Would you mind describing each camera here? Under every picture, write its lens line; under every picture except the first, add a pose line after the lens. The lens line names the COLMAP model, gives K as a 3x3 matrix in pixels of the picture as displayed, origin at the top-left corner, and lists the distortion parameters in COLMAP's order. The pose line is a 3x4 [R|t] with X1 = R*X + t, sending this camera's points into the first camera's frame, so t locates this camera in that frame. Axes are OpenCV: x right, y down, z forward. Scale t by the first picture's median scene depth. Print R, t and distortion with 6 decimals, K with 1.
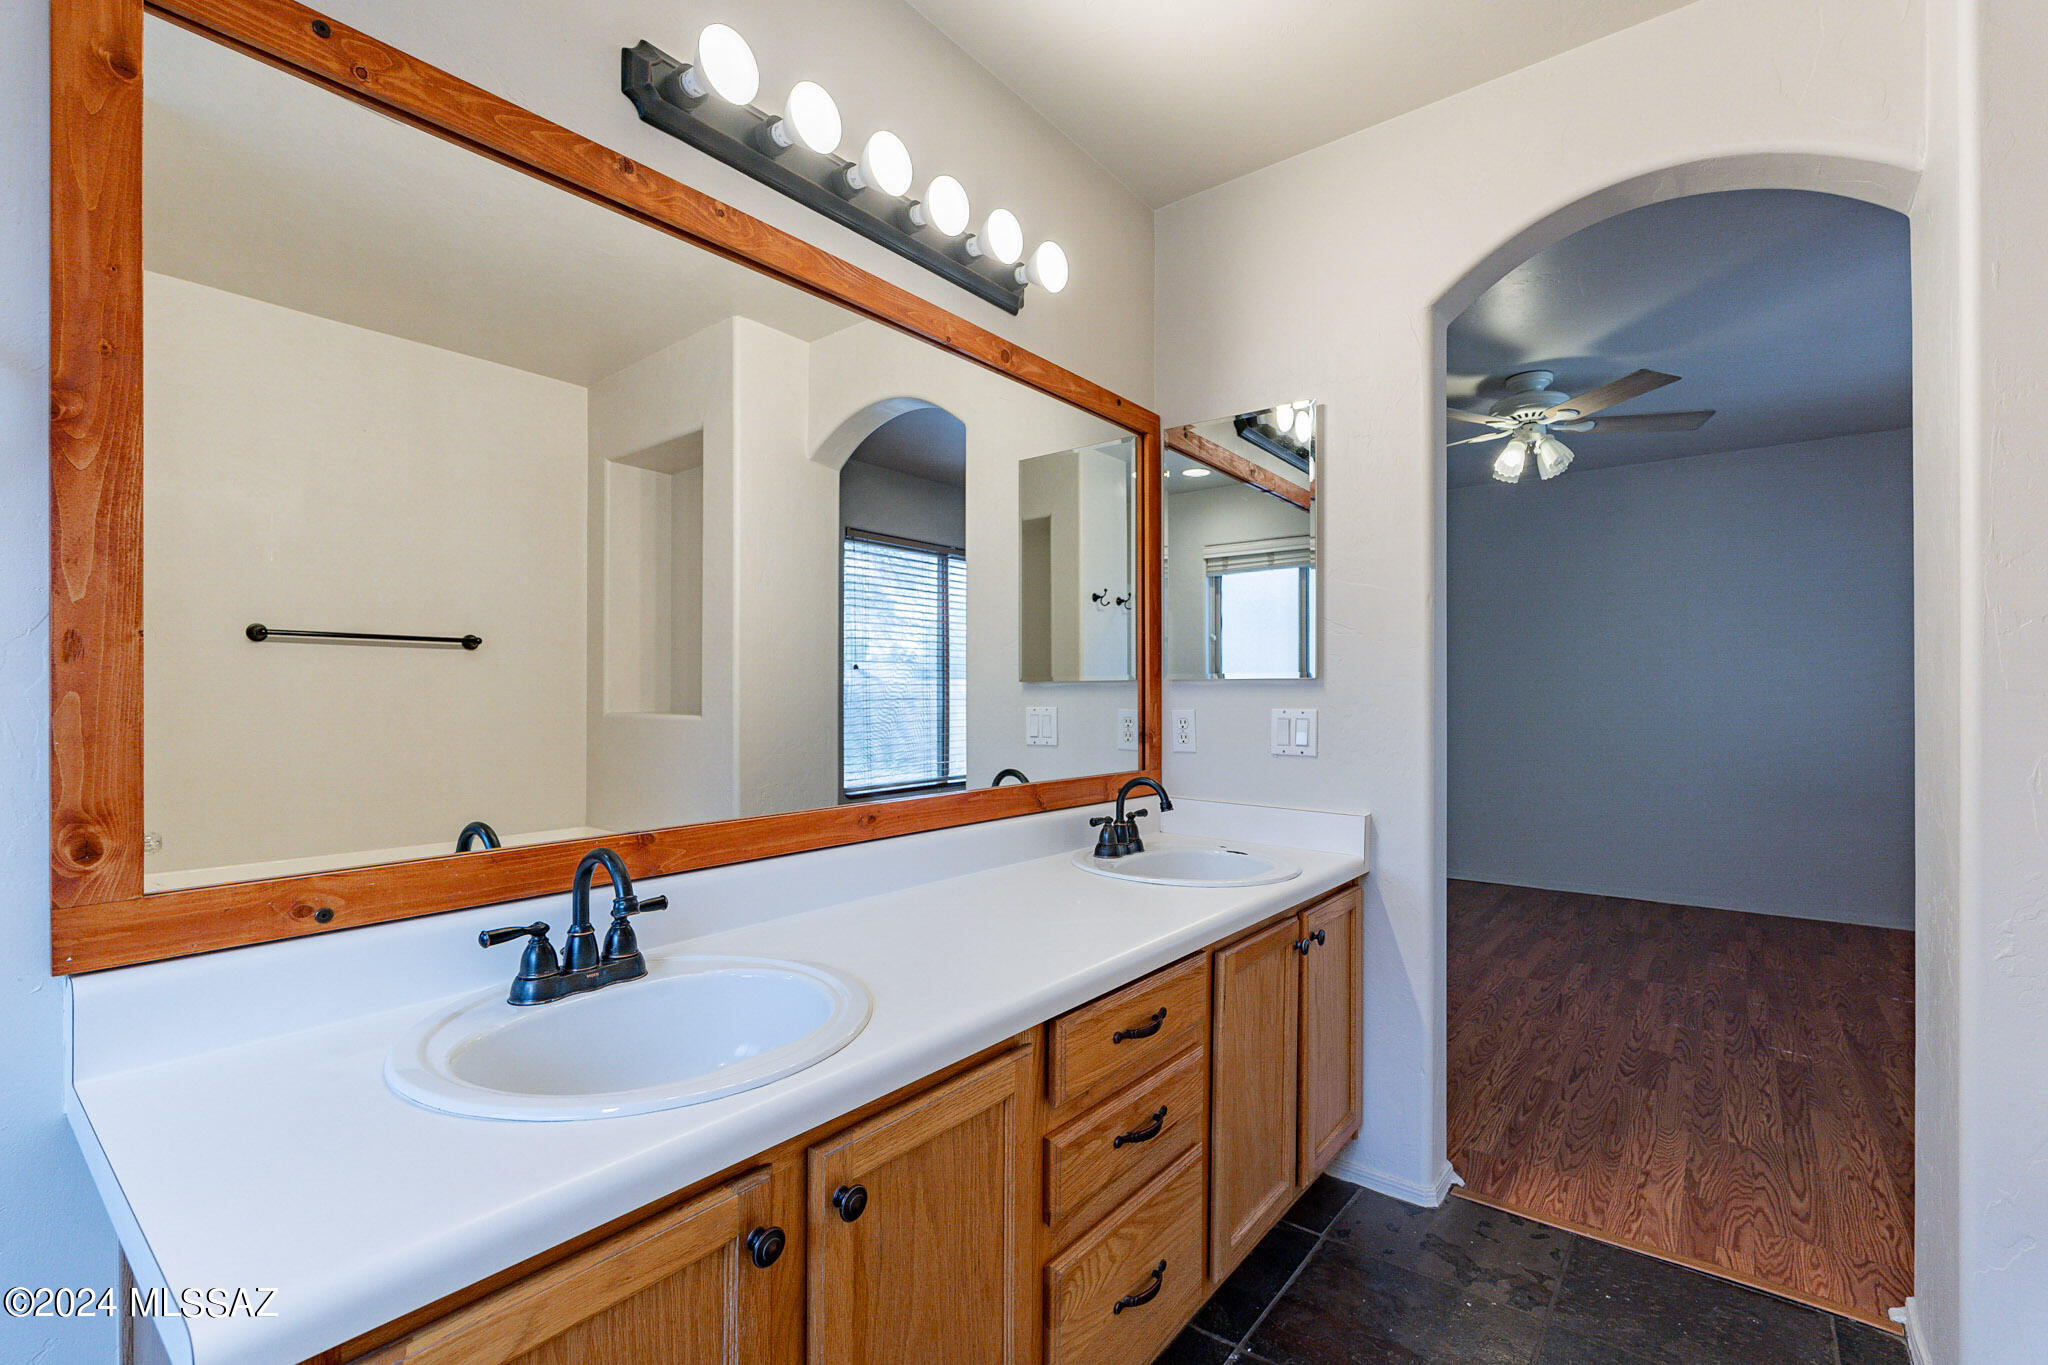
lens RADIAL K [[899.3, 0, 1020.6], [0, 899.3, 699.5], [0, 0, 1]] dist [0.000416, -0.000168]
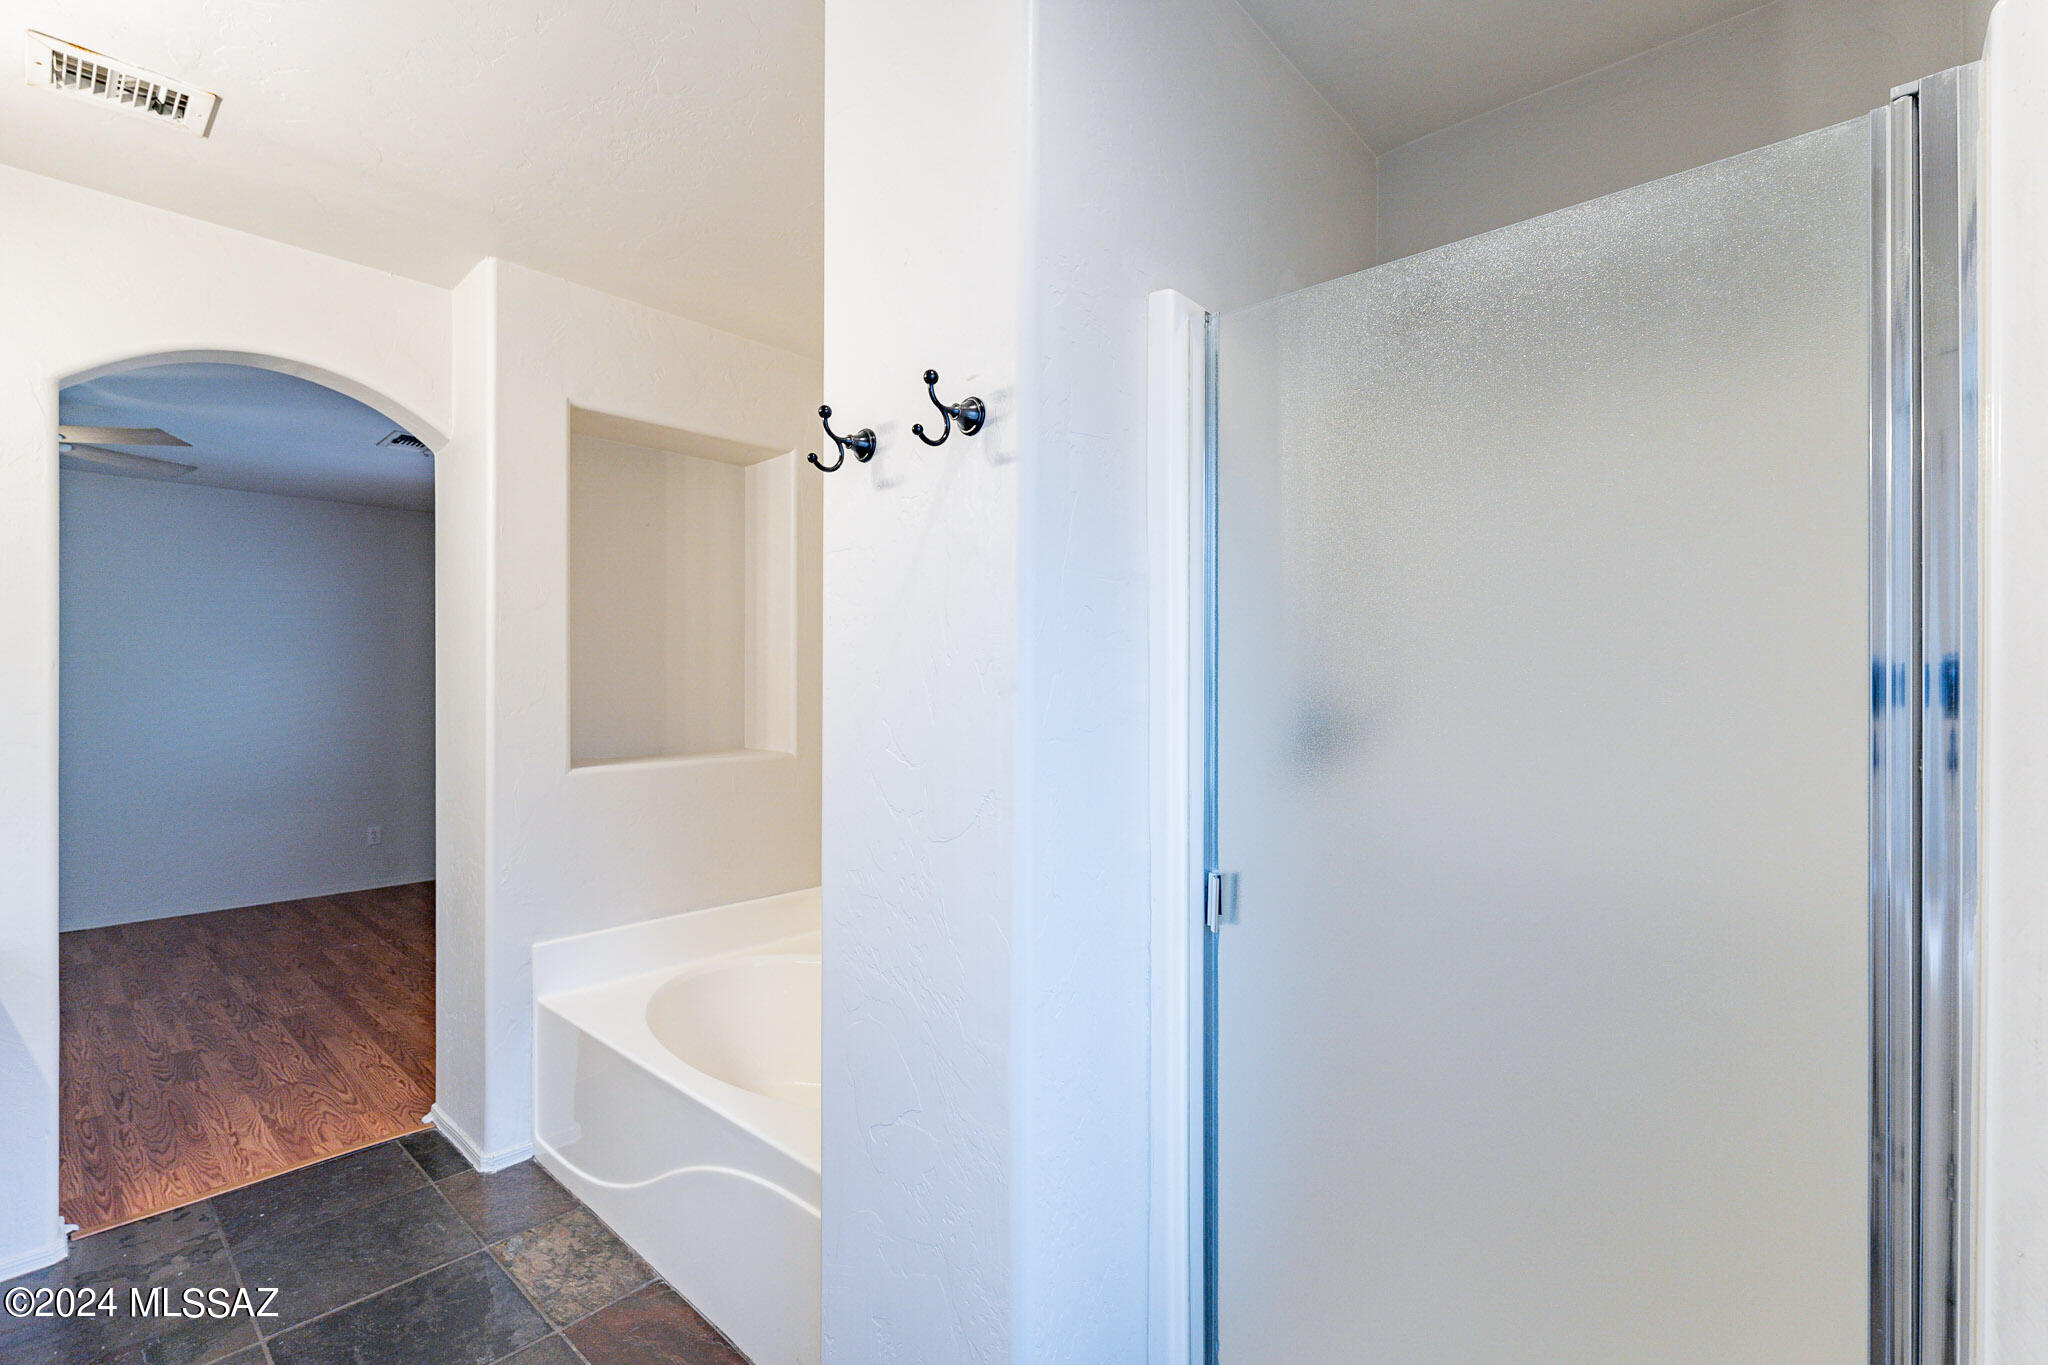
lens RADIAL K [[899.3, 0, 1020.6], [0, 899.3, 699.5], [0, 0, 1]] dist [0.000416, -0.000168]
pose [[0.065530, -0.015536, 0.997730, -0.434708], [0.006034, 0.999867, 0.015173, -0.069177], [-0.997832, 0.005026, 0.065615, -0.136449]]
